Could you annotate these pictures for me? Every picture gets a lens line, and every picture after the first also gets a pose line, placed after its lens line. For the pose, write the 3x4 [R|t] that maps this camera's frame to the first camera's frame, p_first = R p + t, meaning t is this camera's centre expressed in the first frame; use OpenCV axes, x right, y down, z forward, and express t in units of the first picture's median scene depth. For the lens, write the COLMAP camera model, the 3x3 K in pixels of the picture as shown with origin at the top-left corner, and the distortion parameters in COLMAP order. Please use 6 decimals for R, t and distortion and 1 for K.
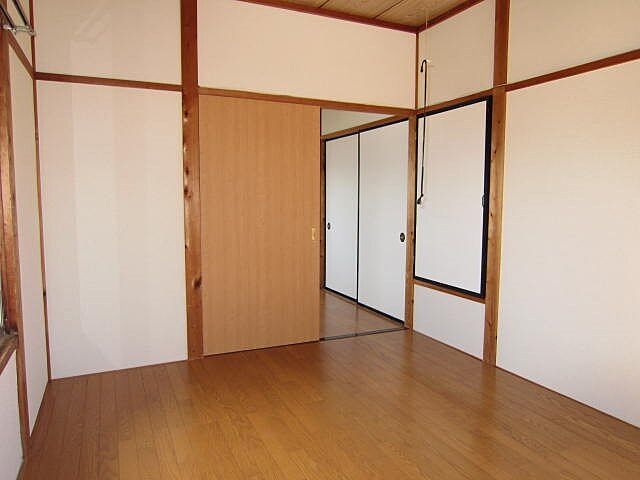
lens RADIAL K [[479.7, 0, 321.3], [0, 479.7, 234.3], [0, 0, 1]] dist [0.007673, 0.002433]
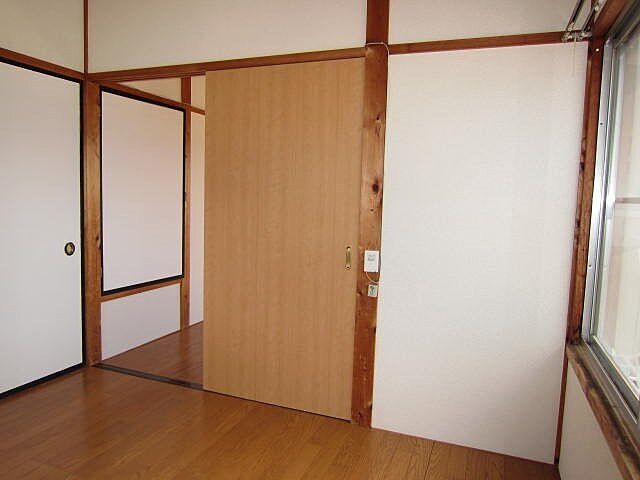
lens RADIAL K [[479.7, 0, 319.0], [0, 479.7, 240.0], [0, 0, 1]] dist [0.007673, 0.002433]
pose [[-0.694253, -0.066057, 0.716693, -0.612011], [0.058224, 0.987361, 0.147404, -0.092717], [-0.717372, 0.144064, -0.681633, 1.270819]]
